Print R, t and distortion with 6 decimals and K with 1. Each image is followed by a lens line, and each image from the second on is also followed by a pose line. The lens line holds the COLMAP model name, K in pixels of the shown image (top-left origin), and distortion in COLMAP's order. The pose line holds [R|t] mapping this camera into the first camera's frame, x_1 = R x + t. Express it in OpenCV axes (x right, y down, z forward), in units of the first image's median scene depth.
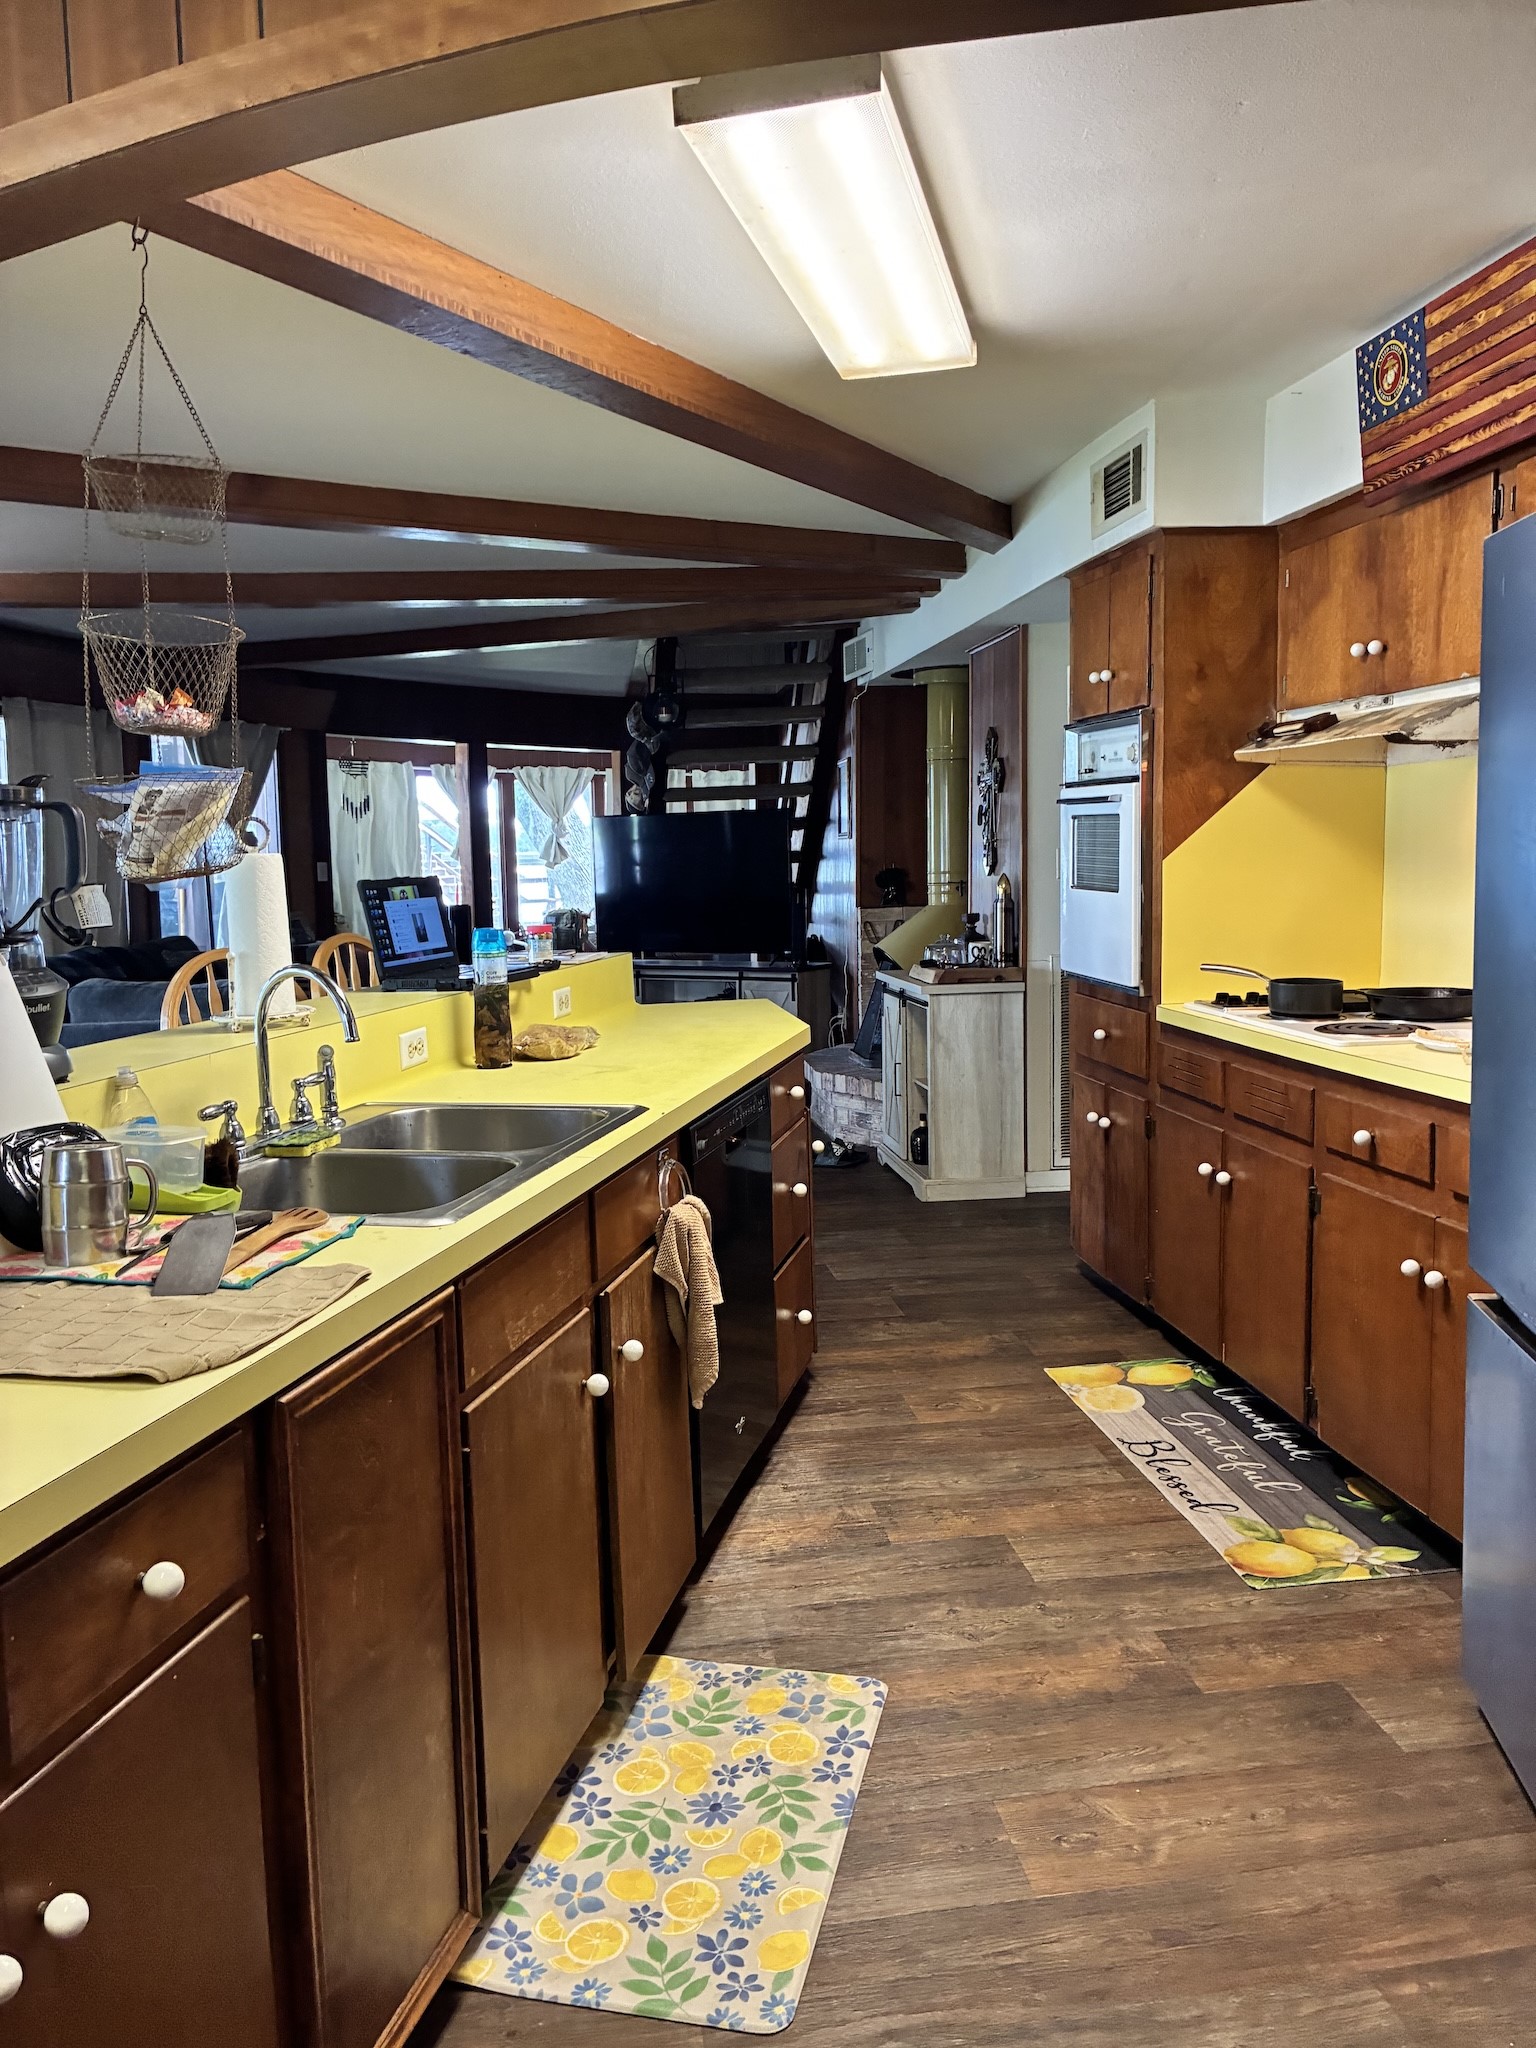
lens RADIAL K [[1582.1, 0, 782.6], [0, 1582.1, 1020.4], [0, 0, 1]] dist [0.063172, -0.050371]
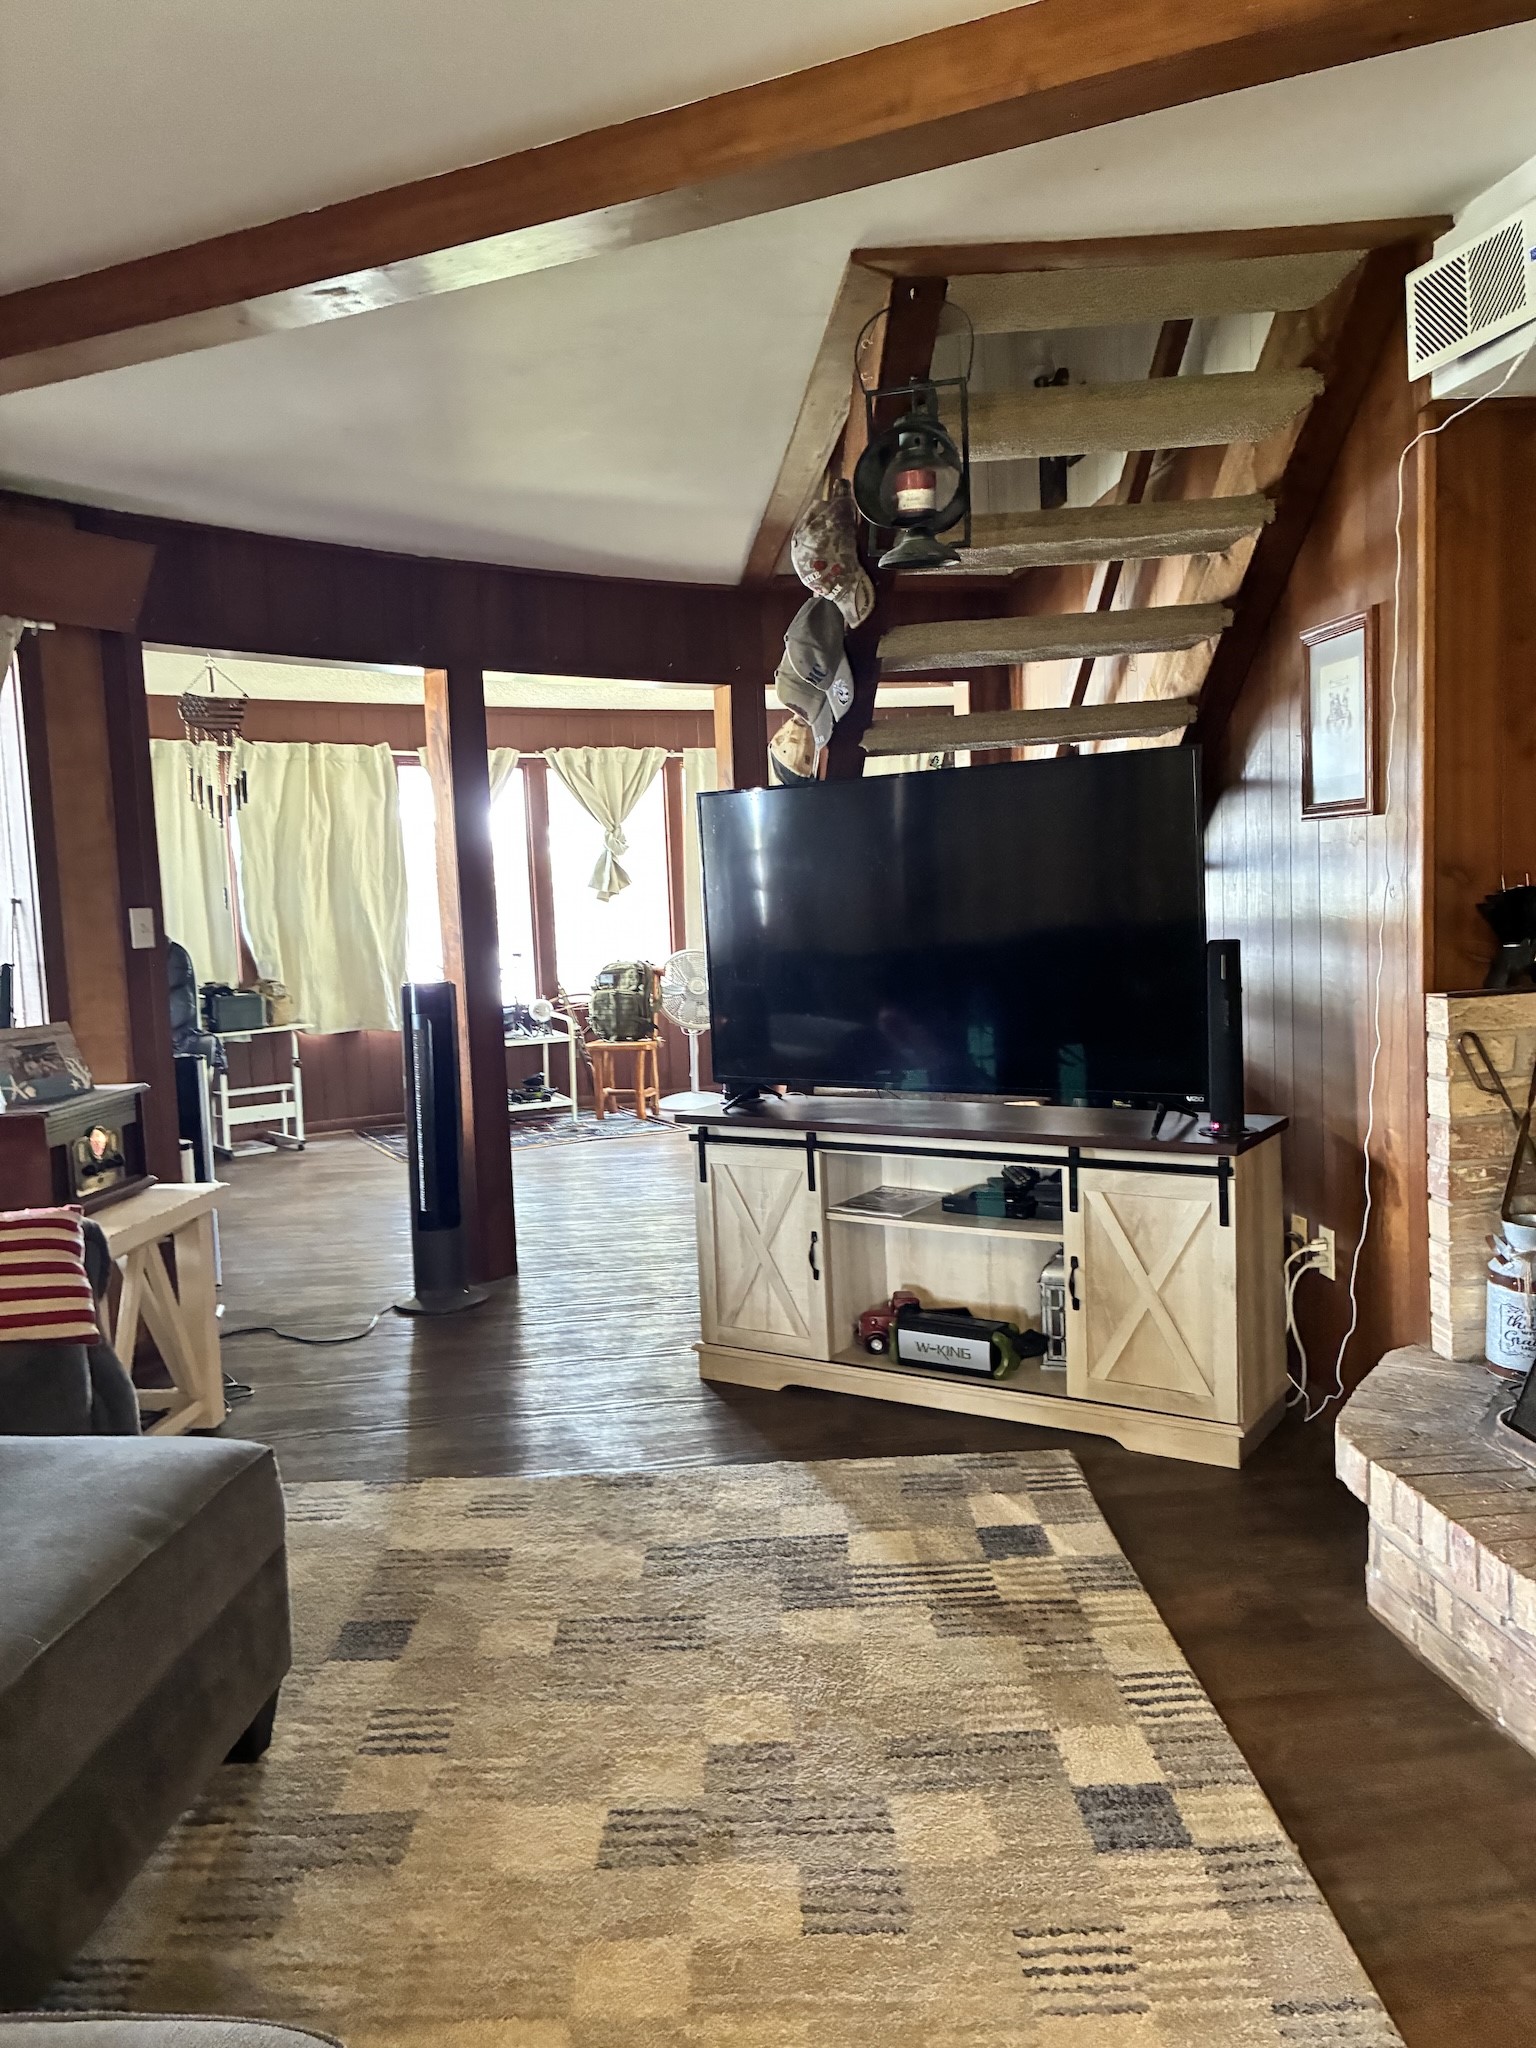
lens RADIAL K [[1582.1, 0, 750.2], [0, 1582.1, 1016.9], [0, 0, 1]] dist [0.063172, -0.050371]
pose [[0.998399, -0.023387, -0.051508, -0.076017], [0.022571, 0.999611, -0.016369, -0.051300], [0.051871, 0.015180, 0.998538, 0.497358]]
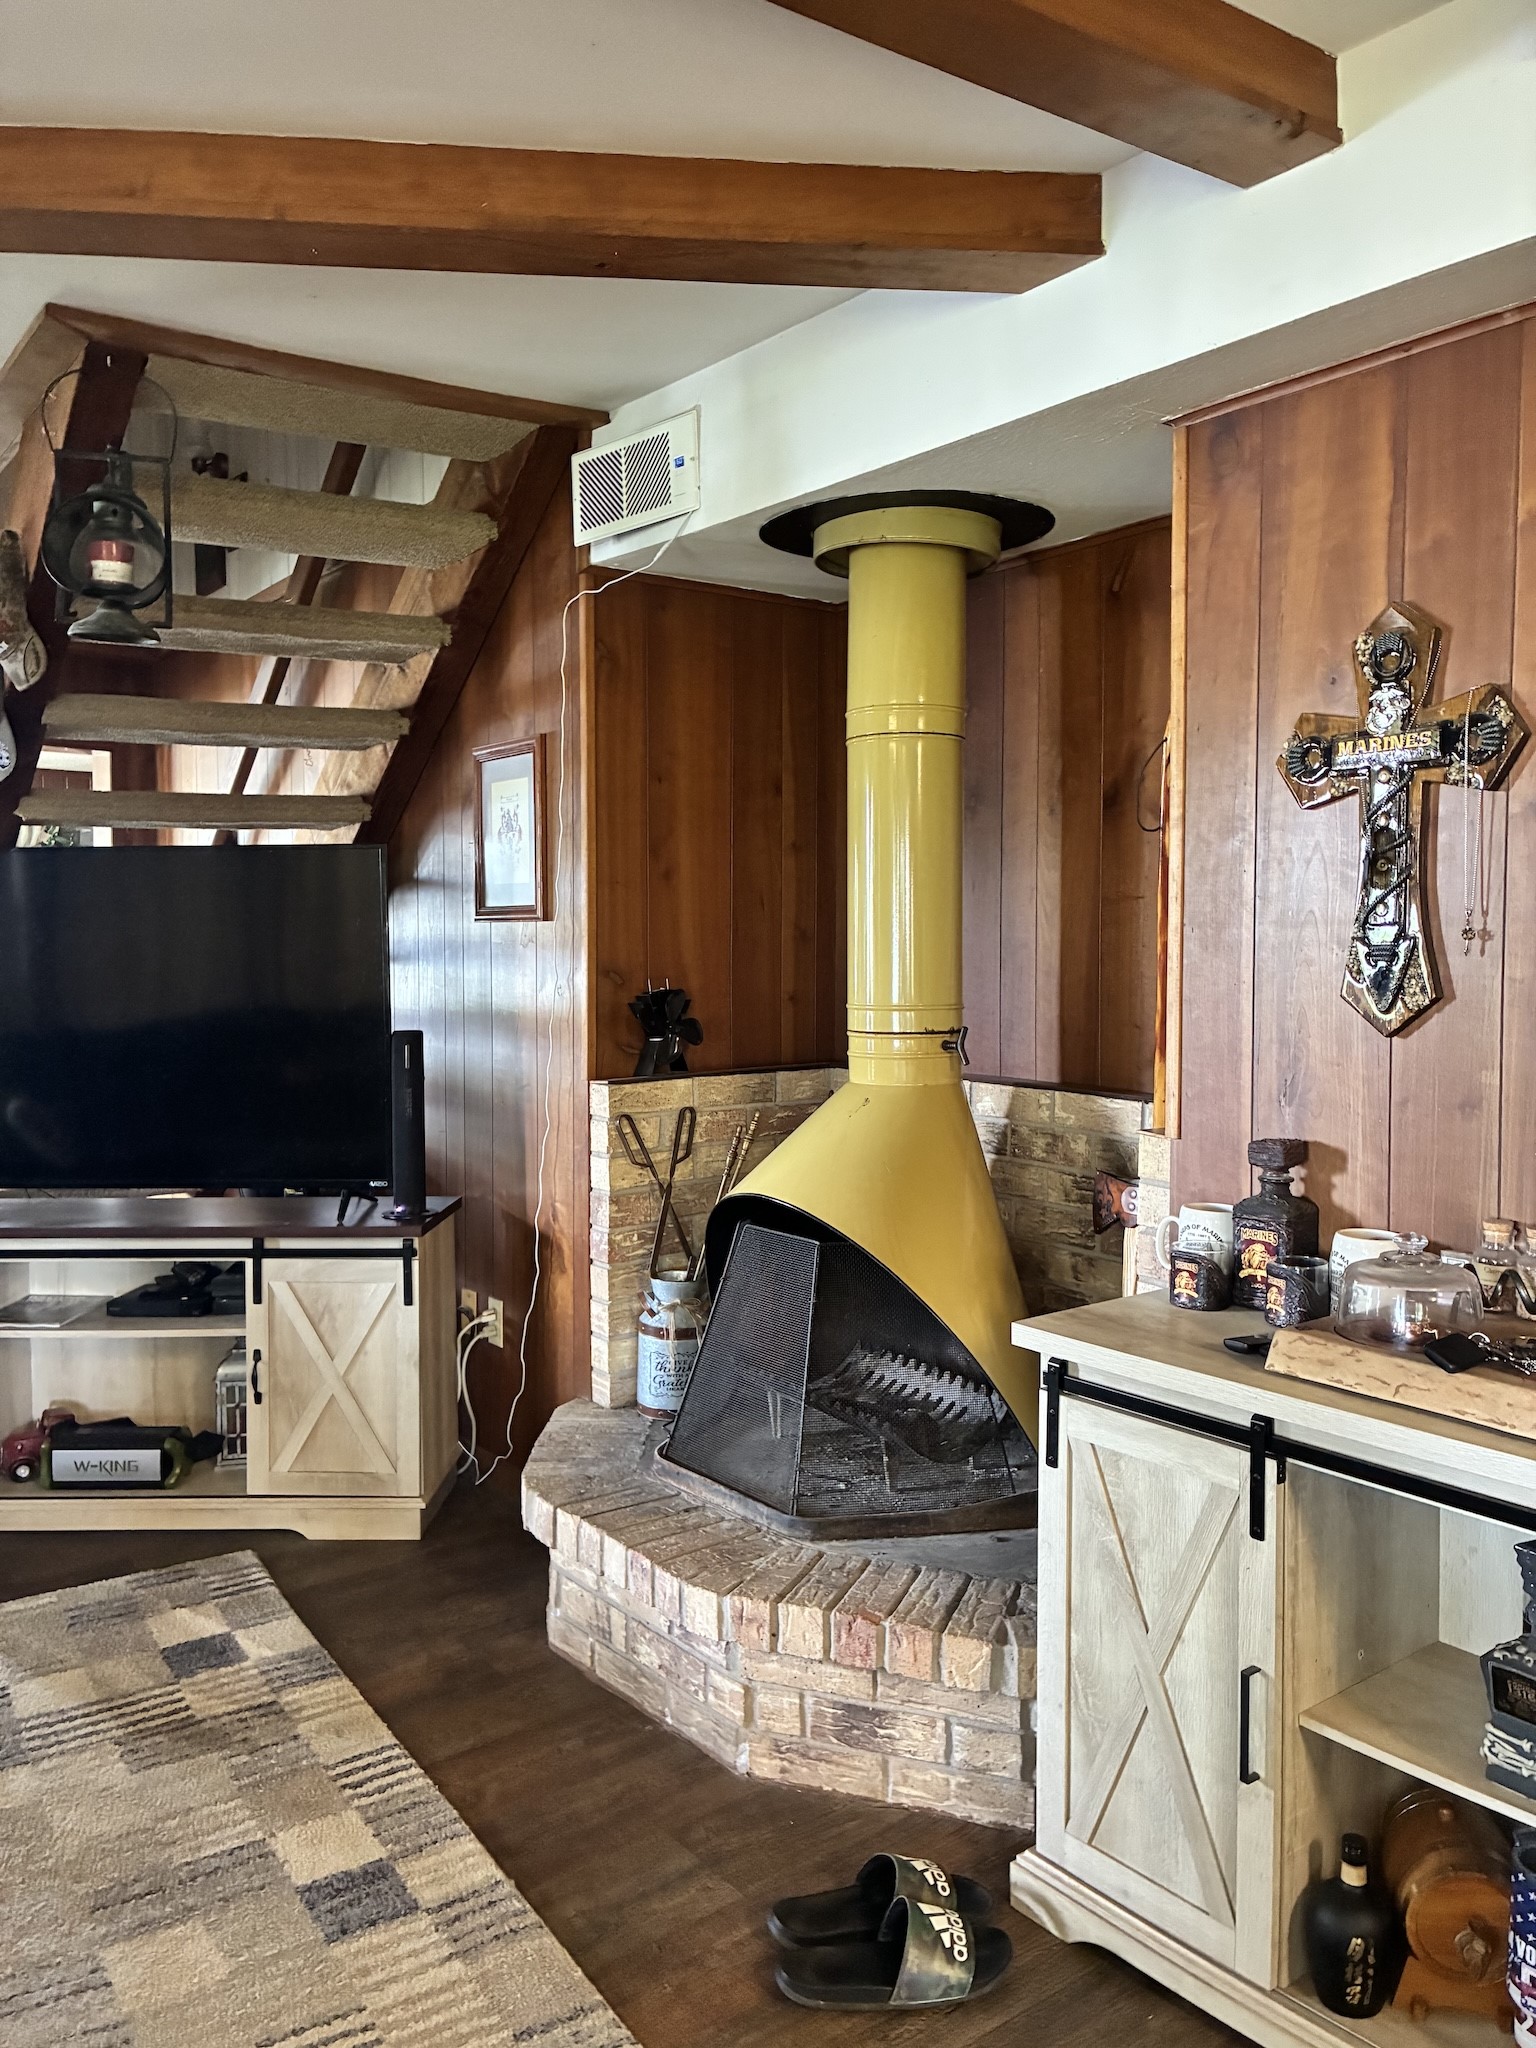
lens RADIAL K [[1582.1, 0, 760.6], [0, 1582.1, 1018.9], [0, 0, 1]] dist [0.063172, -0.050371]
pose [[0.874100, -0.010060, 0.485642, -0.096086], [0.039546, 0.997940, -0.050507, -0.052460], [-0.484134, 0.063353, 0.872697, 0.492050]]
